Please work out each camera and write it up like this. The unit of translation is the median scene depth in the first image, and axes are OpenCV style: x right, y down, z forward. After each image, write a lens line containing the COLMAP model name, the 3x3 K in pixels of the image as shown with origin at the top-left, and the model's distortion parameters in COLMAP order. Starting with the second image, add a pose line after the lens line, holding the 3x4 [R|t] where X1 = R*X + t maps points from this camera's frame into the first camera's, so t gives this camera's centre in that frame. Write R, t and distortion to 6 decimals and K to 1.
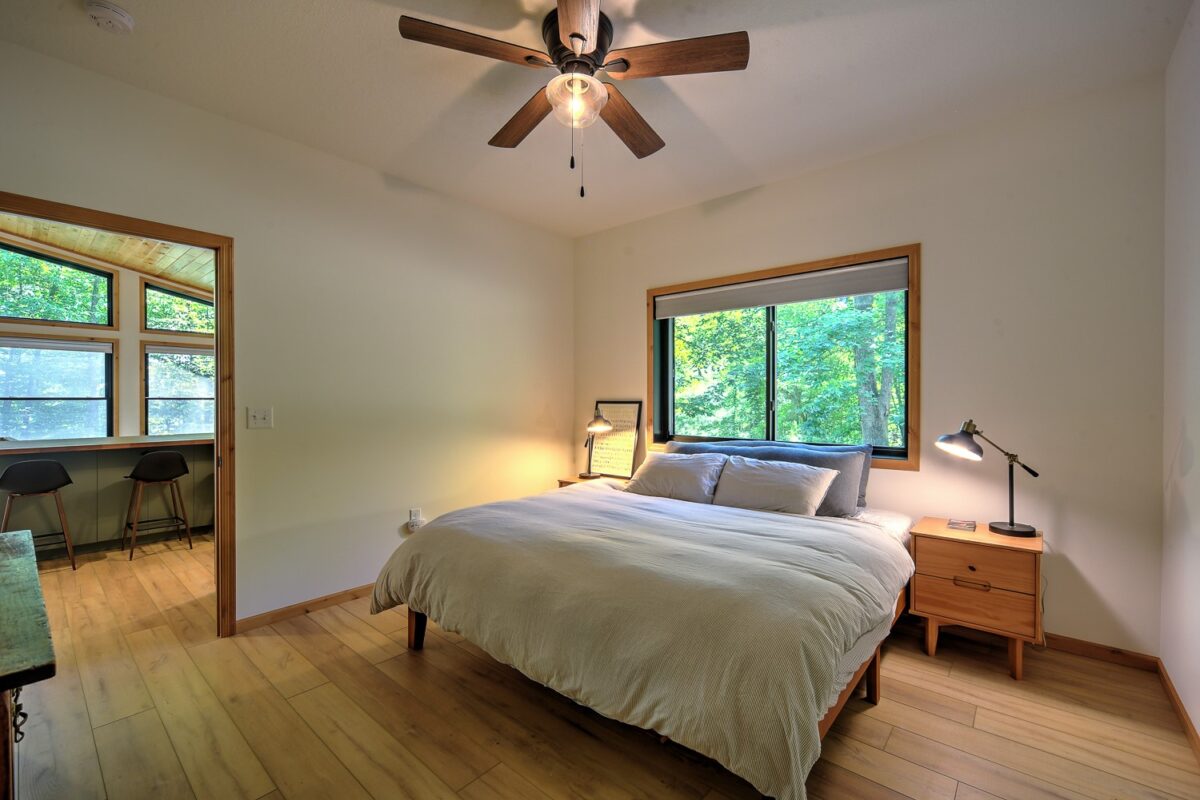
lens RADIAL K [[504.4, 0, 605.7], [0, 504.4, 401.3], [0, 0, 1]] dist [-0.009391, 0.003463]
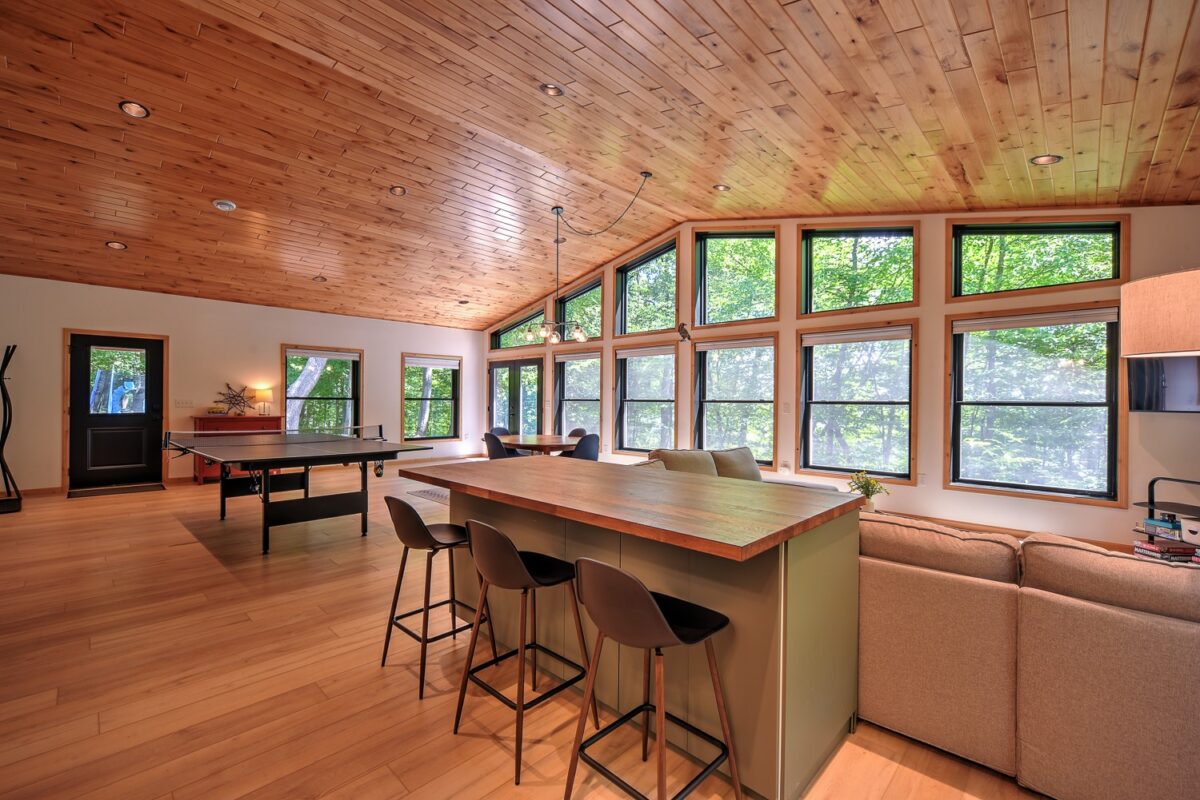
lens RADIAL K [[504.4, 0, 605.7], [0, 504.4, 401.3], [0, 0, 1]] dist [-0.009391, 0.003463]
pose [[-0.056056, -0.000309, -0.998428, -0.446659], [-0.012994, 0.999915, 0.000420, -0.002915], [0.998343, 0.012997, -0.056055, 1.104943]]
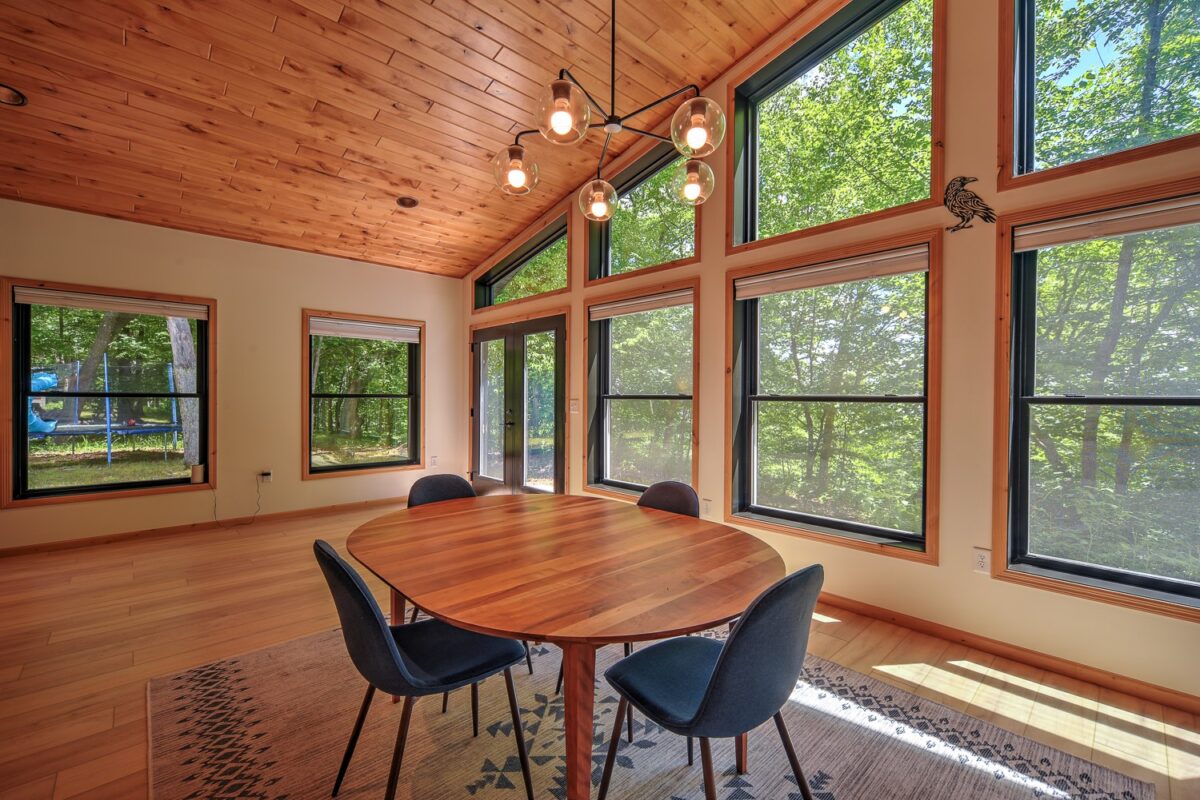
lens RADIAL K [[504.4, 0, 605.7], [0, 504.4, 401.3], [0, 0, 1]] dist [-0.009391, 0.003463]
pose [[-0.104530, 0.007391, -0.994494, -1.571823], [-0.011248, 0.999900, 0.008613, -0.004883], [0.994458, 0.012086, -0.104436, 0.905232]]
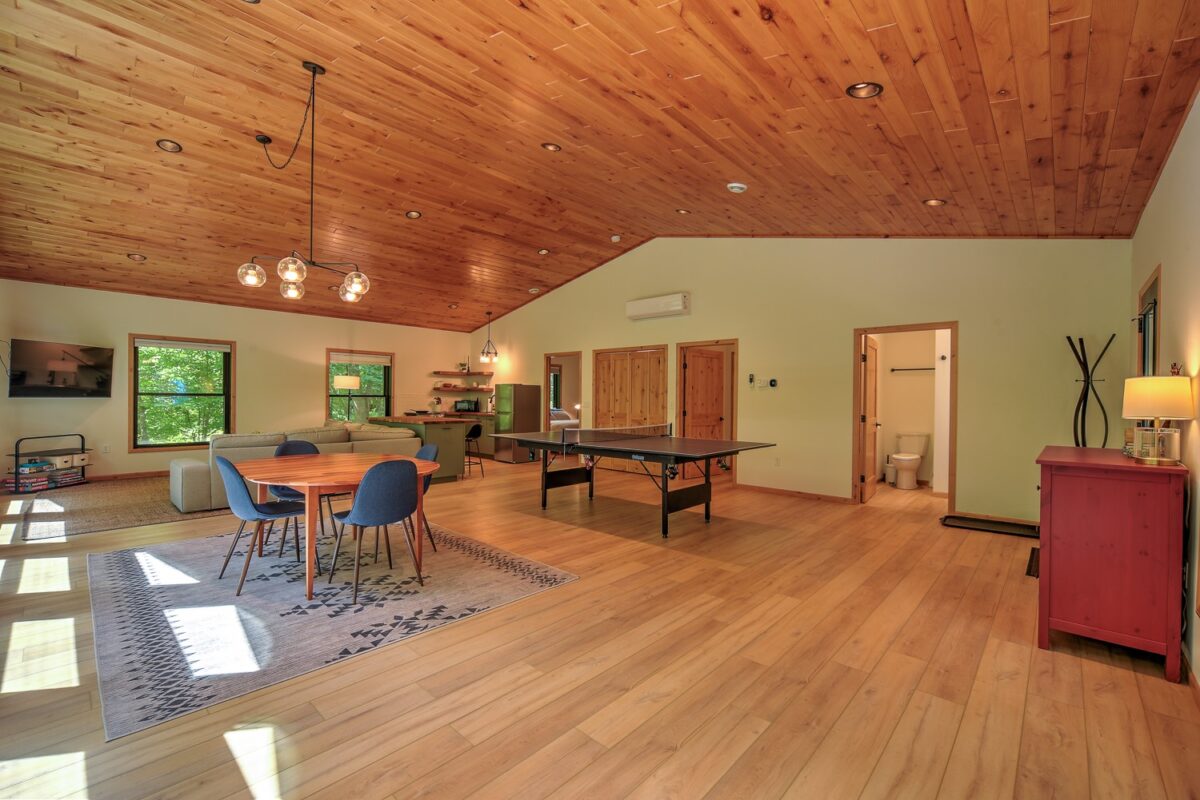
lens RADIAL K [[504.4, 0, 605.7], [0, 504.4, 401.3], [0, 0, 1]] dist [-0.009391, 0.003463]
pose [[0.031606, -0.007276, 0.999474, -2.902538], [-0.004736, 0.999961, 0.007430, -0.003858], [-0.999489, -0.004969, 0.031570, 0.300688]]
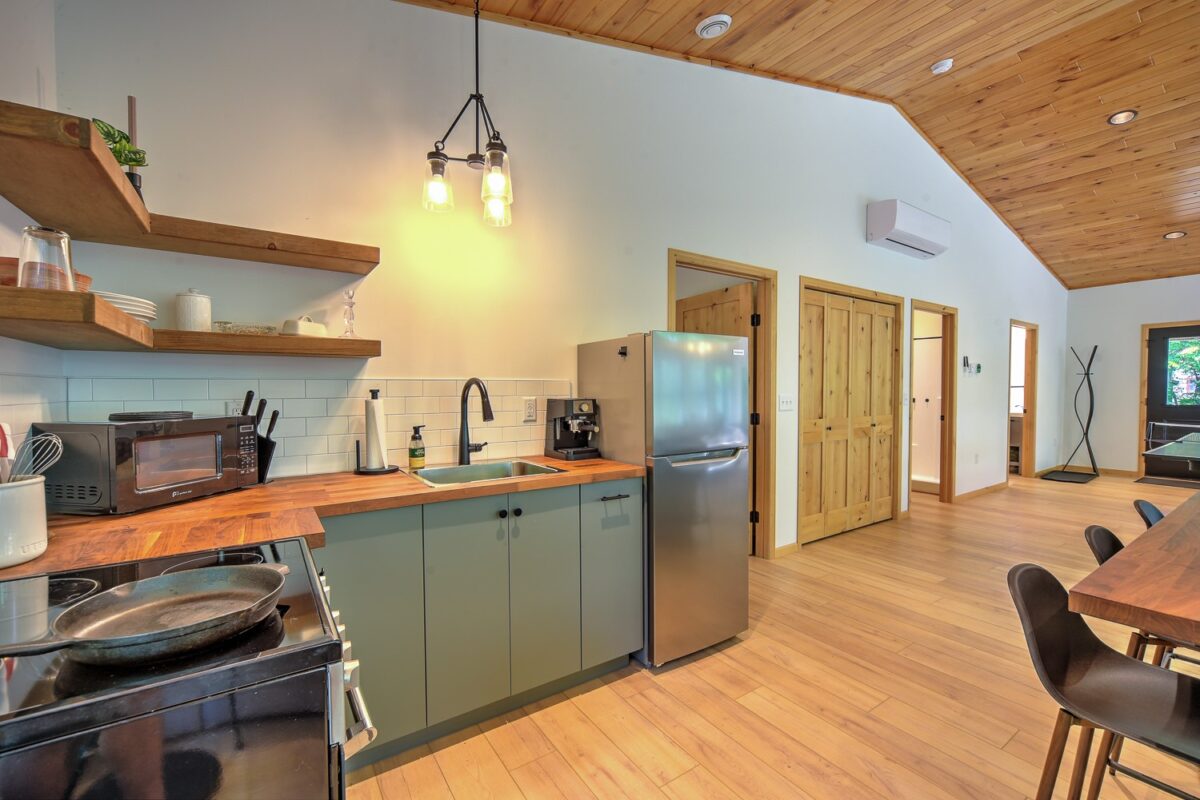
lens RADIAL K [[504.4, 0, 605.7], [0, 504.4, 401.3], [0, 0, 1]] dist [-0.009391, 0.003463]
pose [[-0.965906, -0.004484, 0.258856, -0.611506], [0.003195, 0.999567, 0.029239, -0.005932], [-0.258875, 0.029069, -0.965473, 1.424436]]
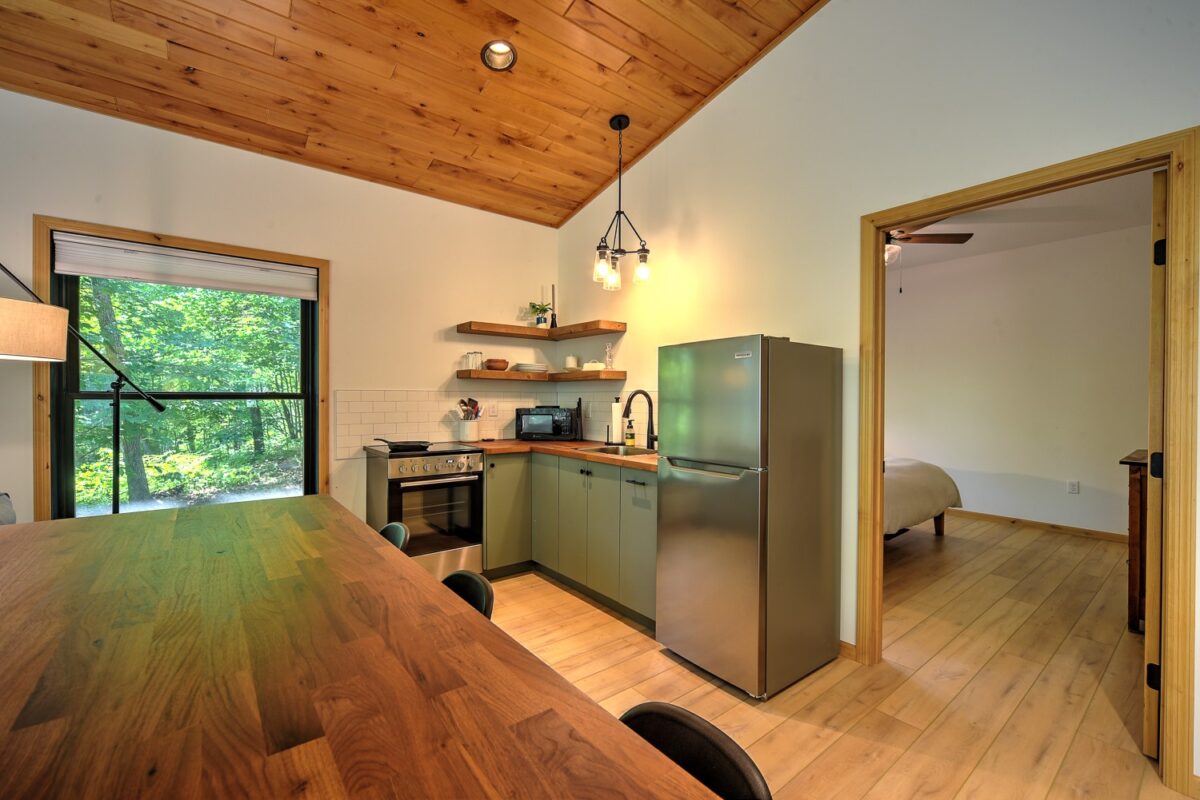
lens RADIAL K [[504.4, 0, 605.7], [0, 504.4, 401.3], [0, 0, 1]] dist [-0.009391, 0.003463]
pose [[0.186565, -0.006198, 0.982423, -1.130110], [-0.000490, 0.999979, 0.006402, -0.002277], [-0.982443, -0.001676, 0.186558, 0.851708]]
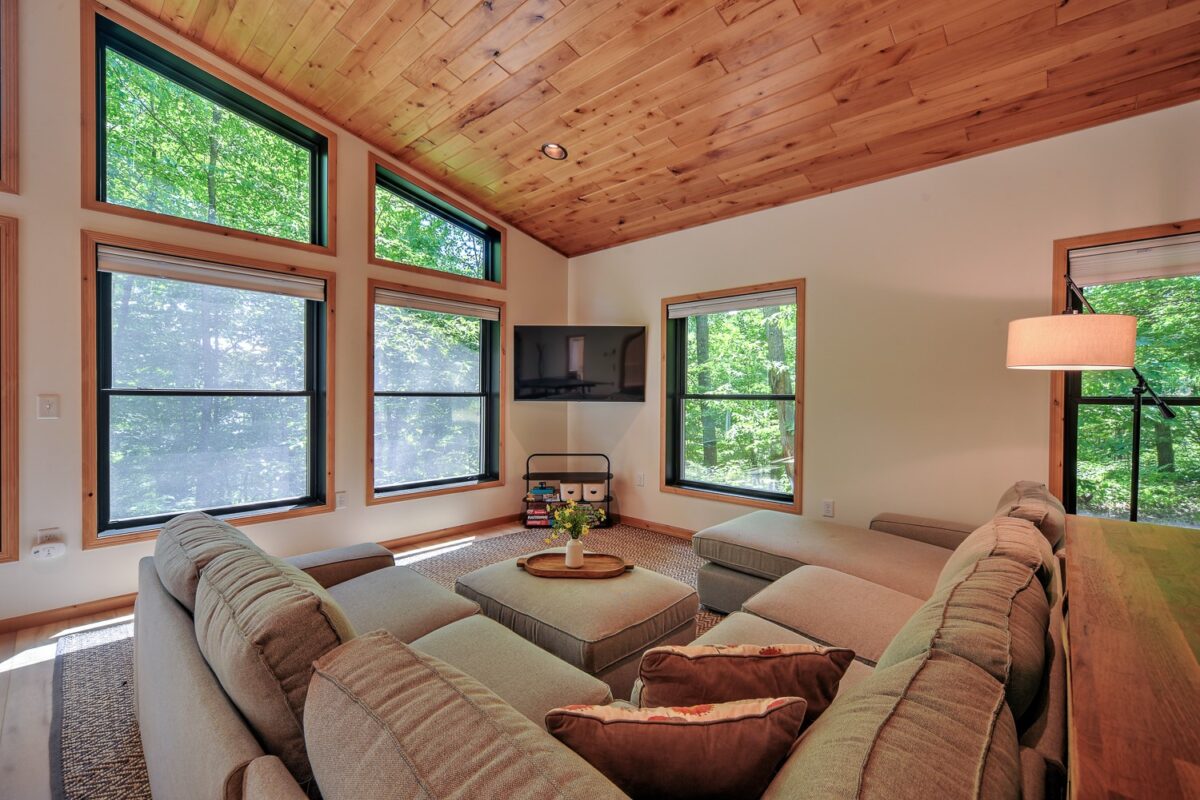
lens RADIAL K [[504.4, 0, 605.7], [0, 504.4, 401.3], [0, 0, 1]] dist [-0.009391, 0.003463]
pose [[0.999451, 0.007650, -0.032245, -1.251582], [-0.007459, 0.999954, 0.006028, -0.003515], [0.032290, -0.005784, 0.999462, 0.936348]]
